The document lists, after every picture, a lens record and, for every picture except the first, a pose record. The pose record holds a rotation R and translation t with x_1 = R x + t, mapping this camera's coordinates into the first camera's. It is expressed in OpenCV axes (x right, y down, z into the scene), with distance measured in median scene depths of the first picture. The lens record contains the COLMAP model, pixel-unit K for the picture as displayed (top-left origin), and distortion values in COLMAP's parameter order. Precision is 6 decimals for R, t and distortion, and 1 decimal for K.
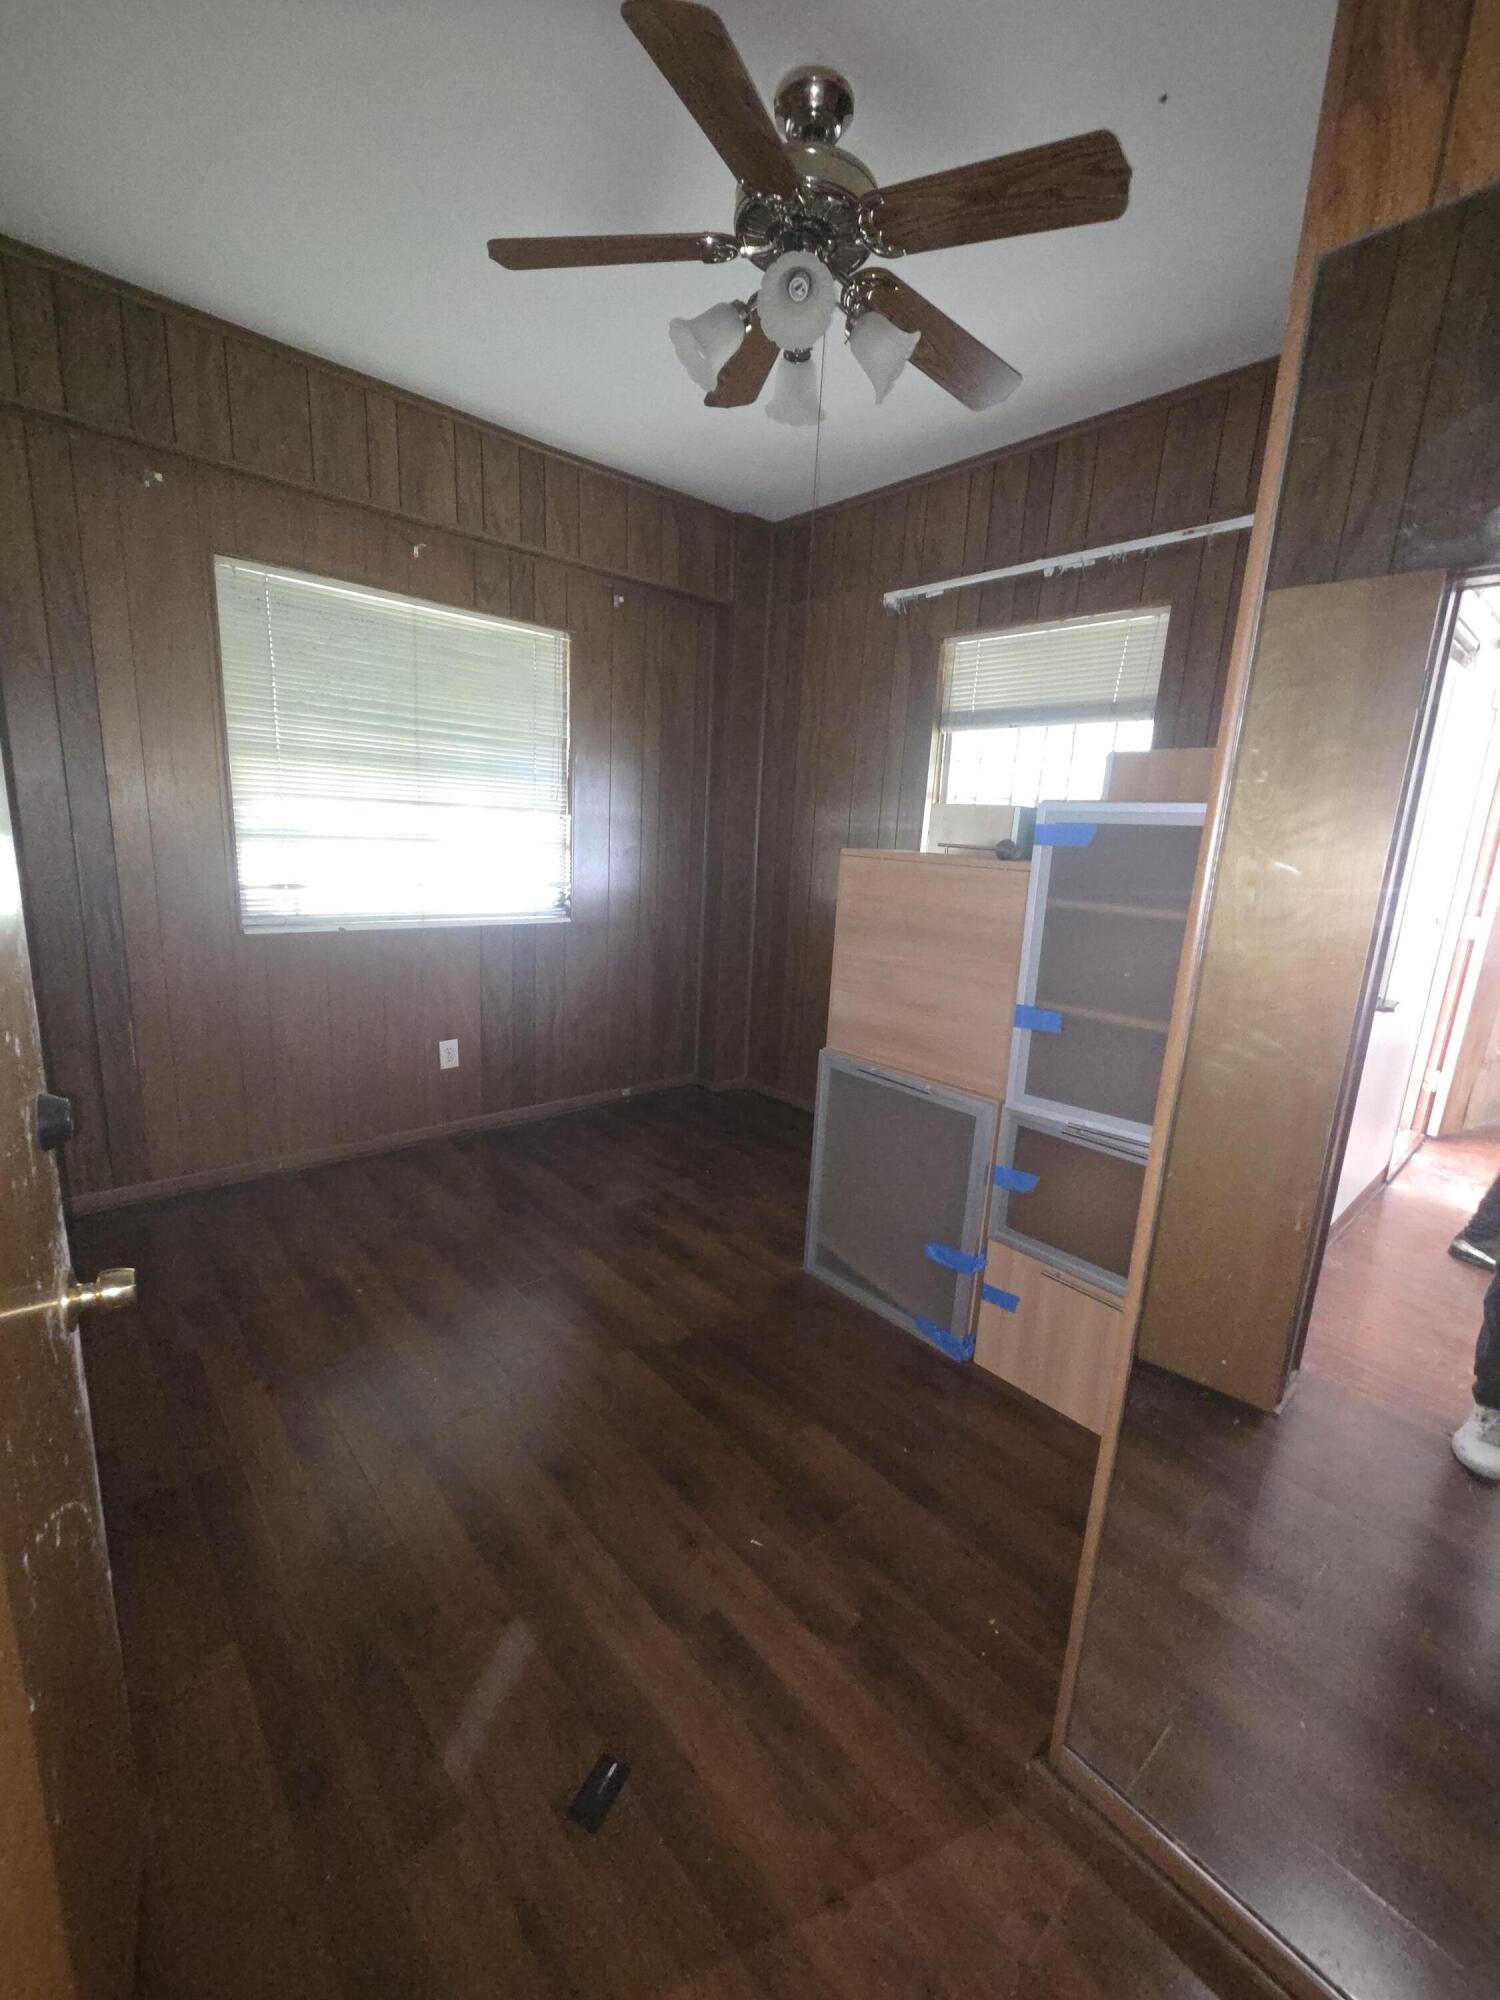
lens RADIAL K [[818.9, 0, 762.2], [0, 818.9, 1005.2], [0, 0, 1]] dist [-0.002041, 0.000094]
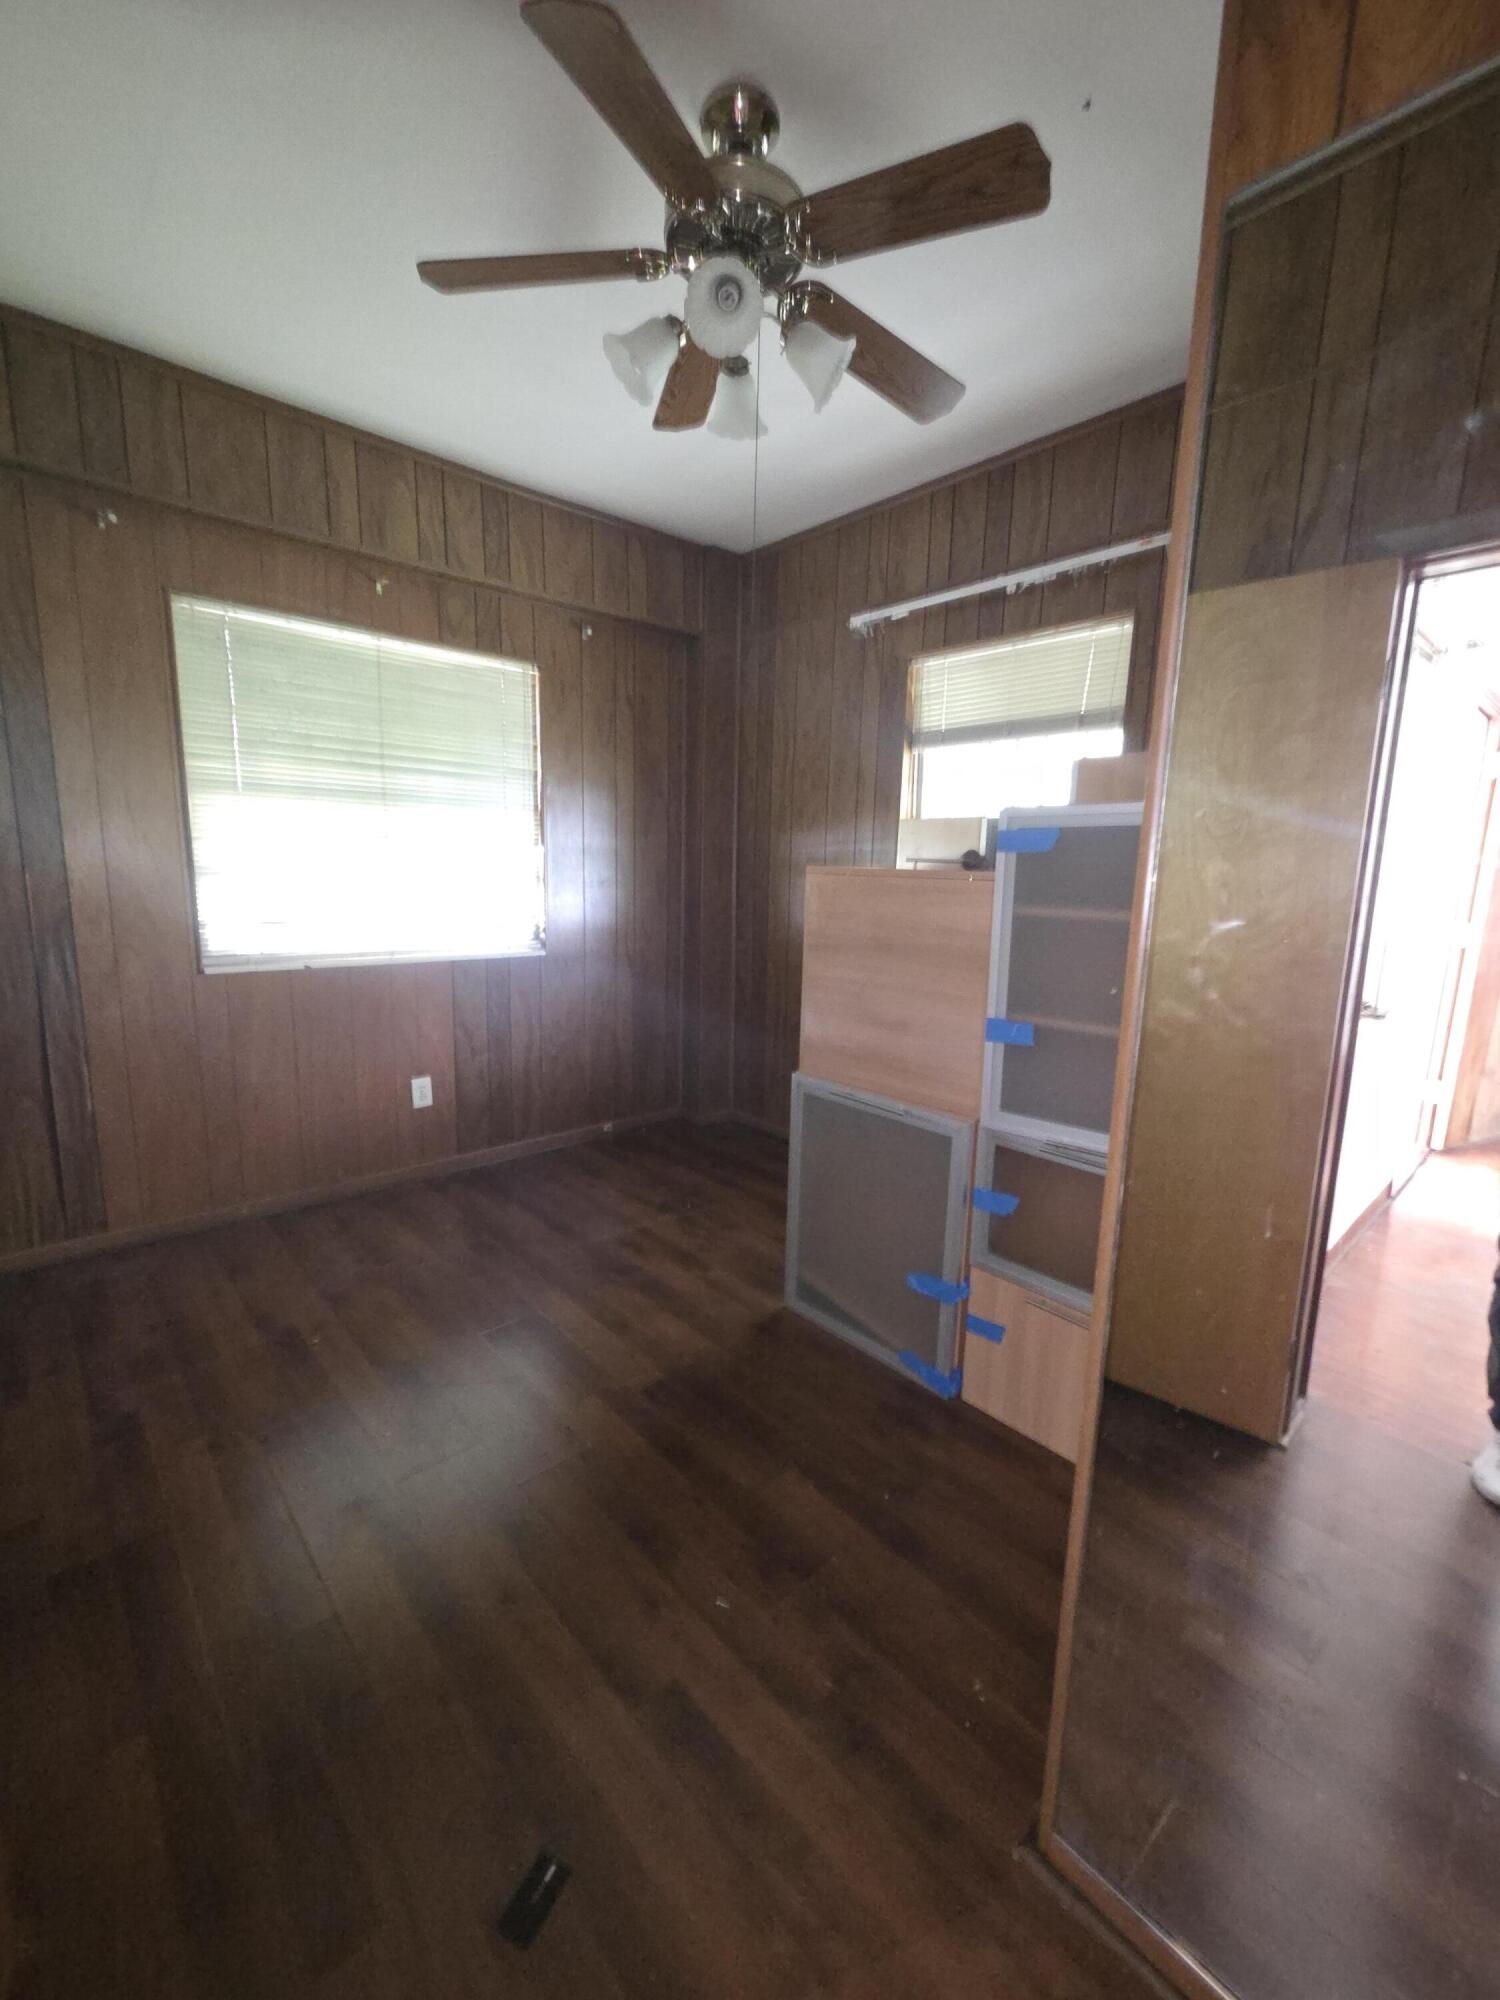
lens RADIAL K [[817.9, 0, 761.9], [0, 817.9, 1003.8], [0, 0, 1]] dist [-0.001063, -0.000180]
pose [[0.999587, -0.028706, -0.001587, 0.036987], [0.028602, 0.998512, -0.046421, 0.015330], [0.002917, 0.046356, 0.998921, 0.029534]]
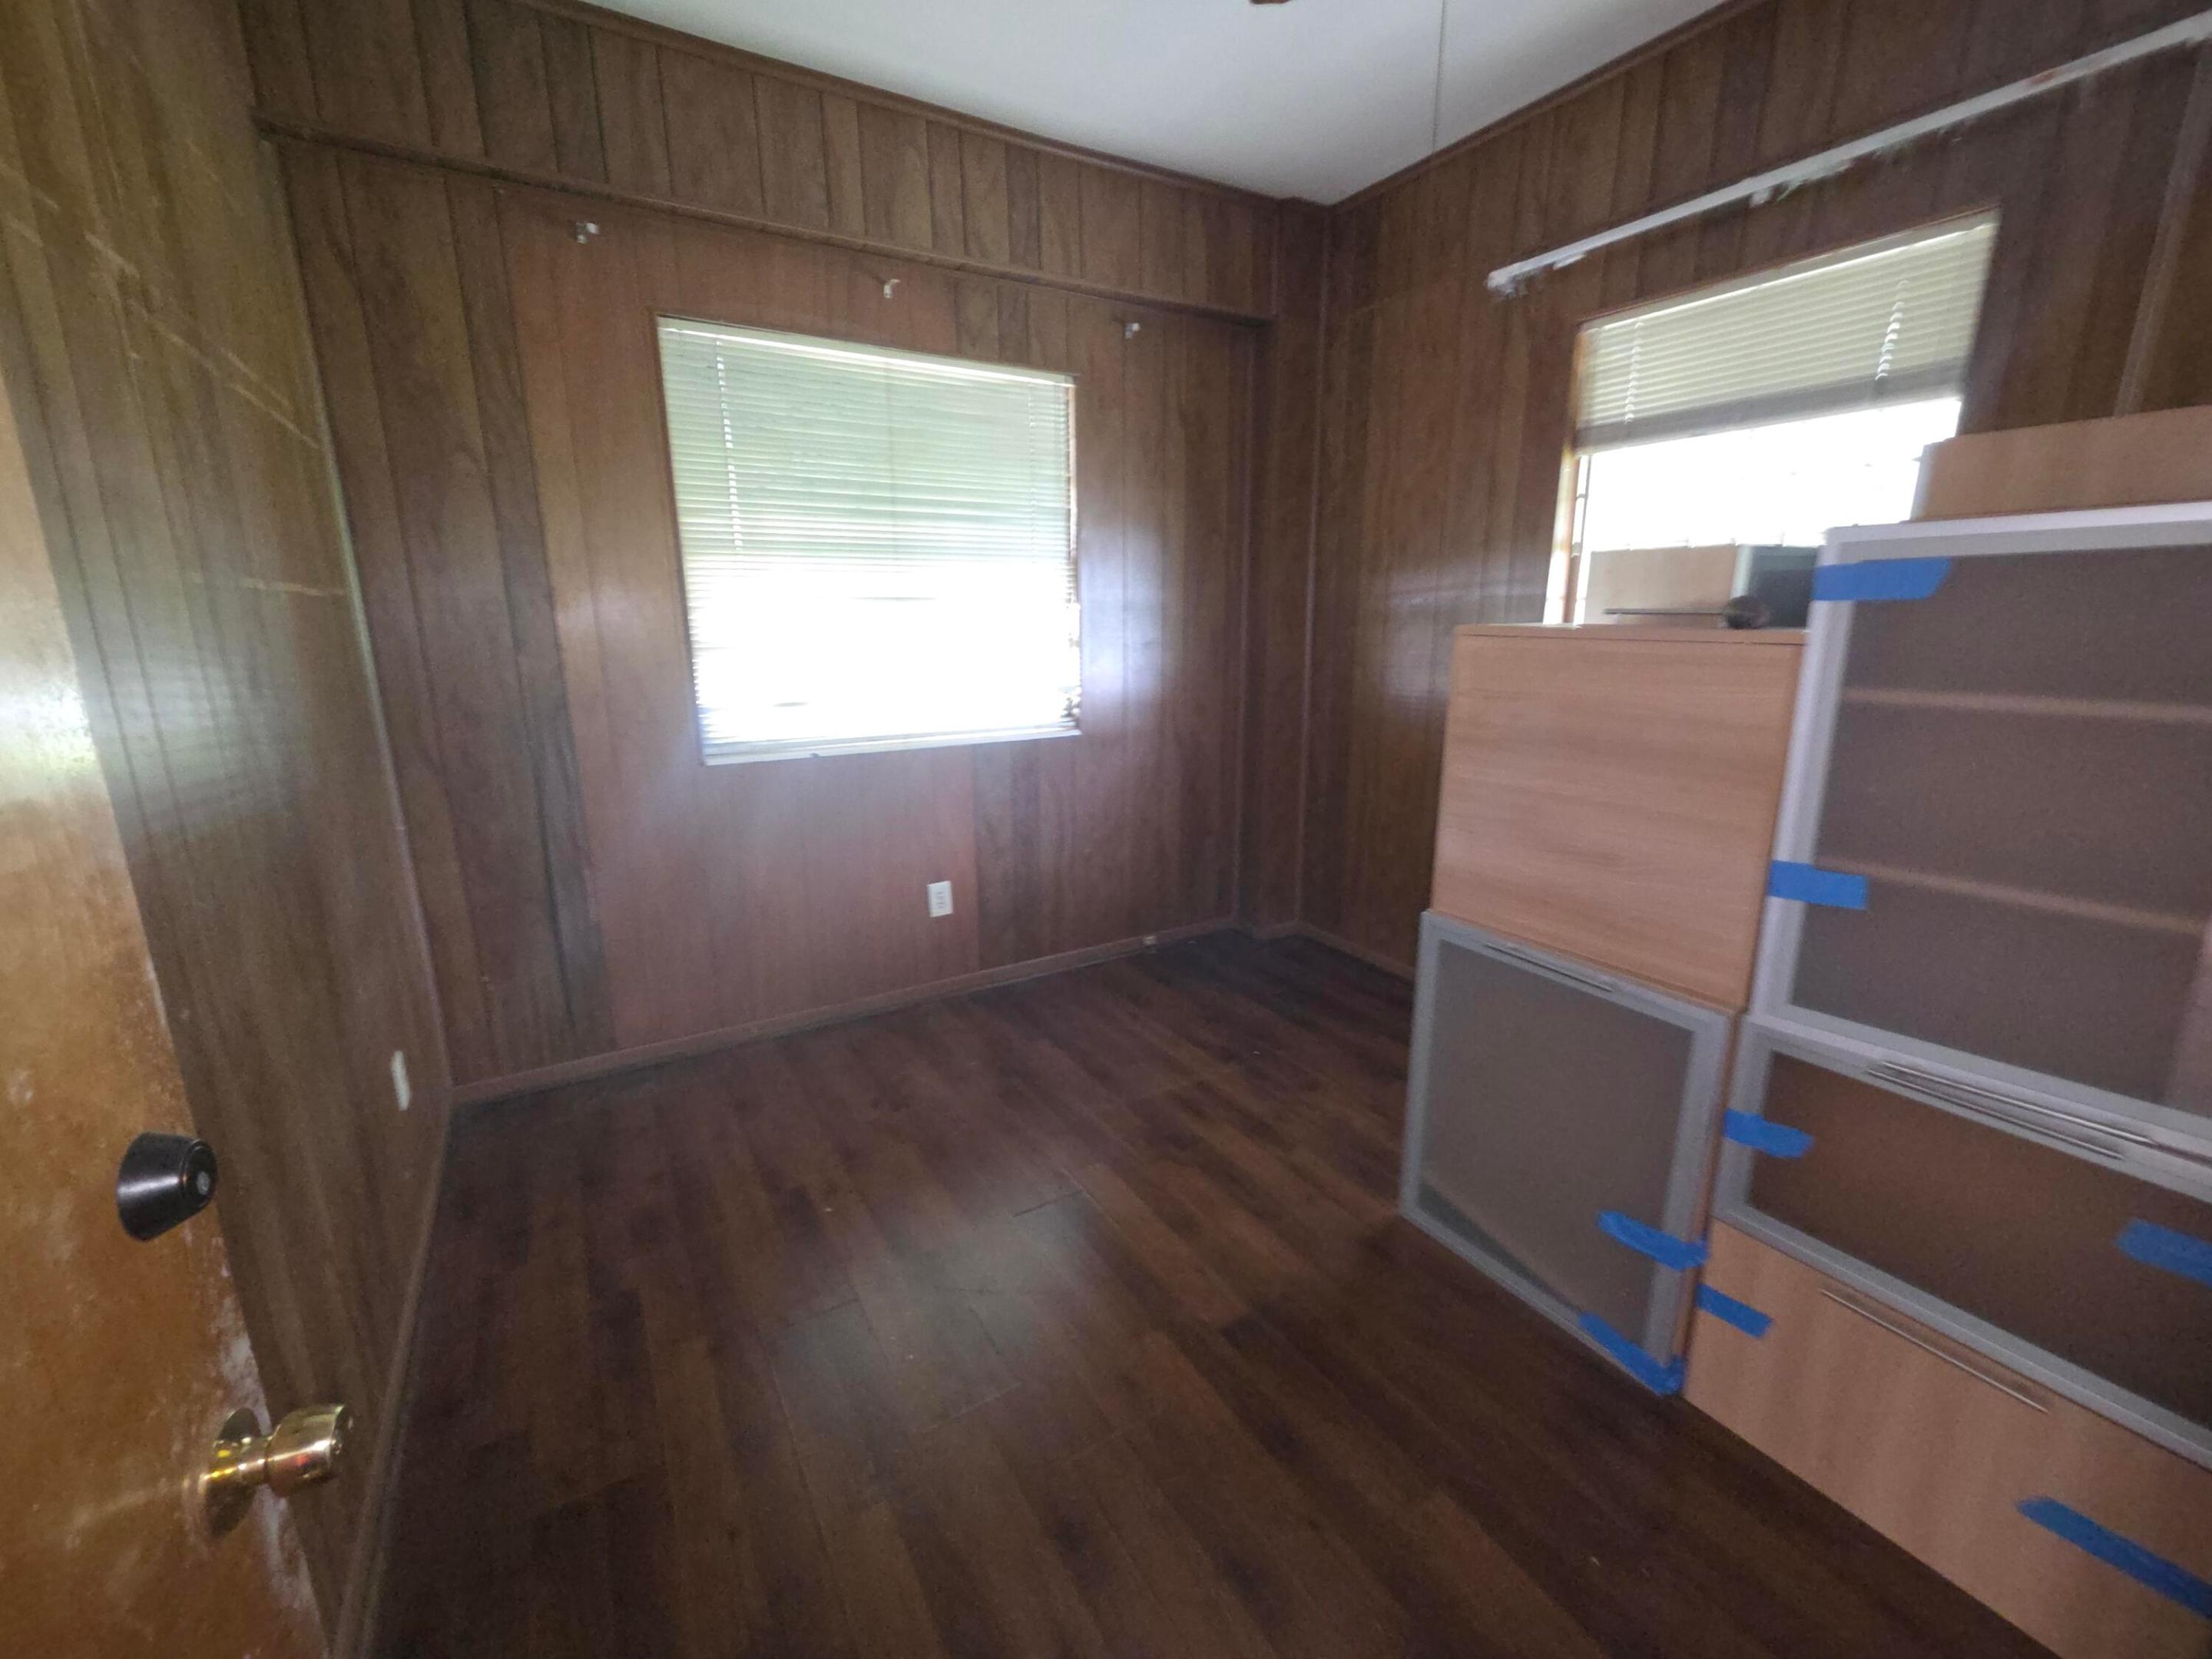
lens RADIAL K [[904.6, 0, 1111.4], [0, 904.6, 820.0], [0, 0, 1]] dist [-0.001063, -0.000180]
pose [[0.979513, -0.012925, -0.200965, -0.033539], [0.014883, 0.999855, 0.008234, -0.034472], [0.200830, -0.011056, 0.979564, 0.176528]]
